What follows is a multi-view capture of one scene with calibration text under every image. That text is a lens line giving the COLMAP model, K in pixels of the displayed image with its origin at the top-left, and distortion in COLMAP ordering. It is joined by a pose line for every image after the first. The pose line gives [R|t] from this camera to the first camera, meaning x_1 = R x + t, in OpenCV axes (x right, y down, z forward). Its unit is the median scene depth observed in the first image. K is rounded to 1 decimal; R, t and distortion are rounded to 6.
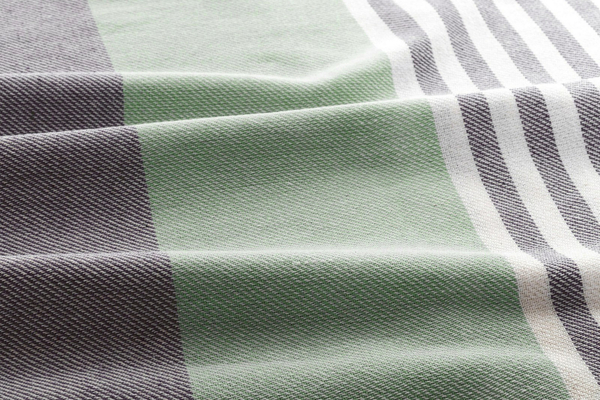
lens RADIAL K [[1303.9, 0, 299.8], [0, 1303.9, 199.8], [0, 0, 1]] dist [0.079225, 0.000000]
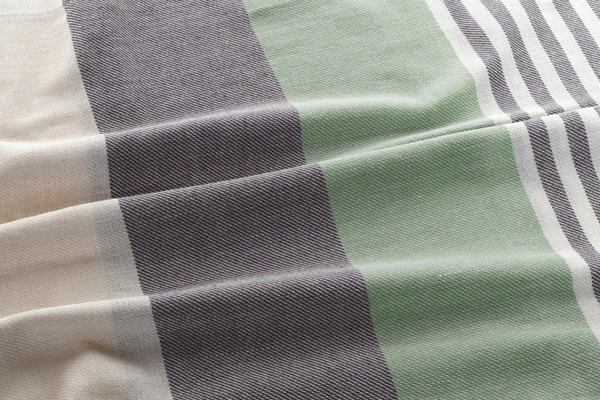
lens RADIAL K [[1312.0, 0, 300.2], [0, 1312.0, 200.2], [0, 0, 1]] dist [0.057298, 0.000000]
pose [[0.997811, -0.039466, 0.053071, -0.223931], [0.020521, 0.947586, 0.318842, -0.488784], [-0.062872, -0.317055, 0.946321, -0.439673]]
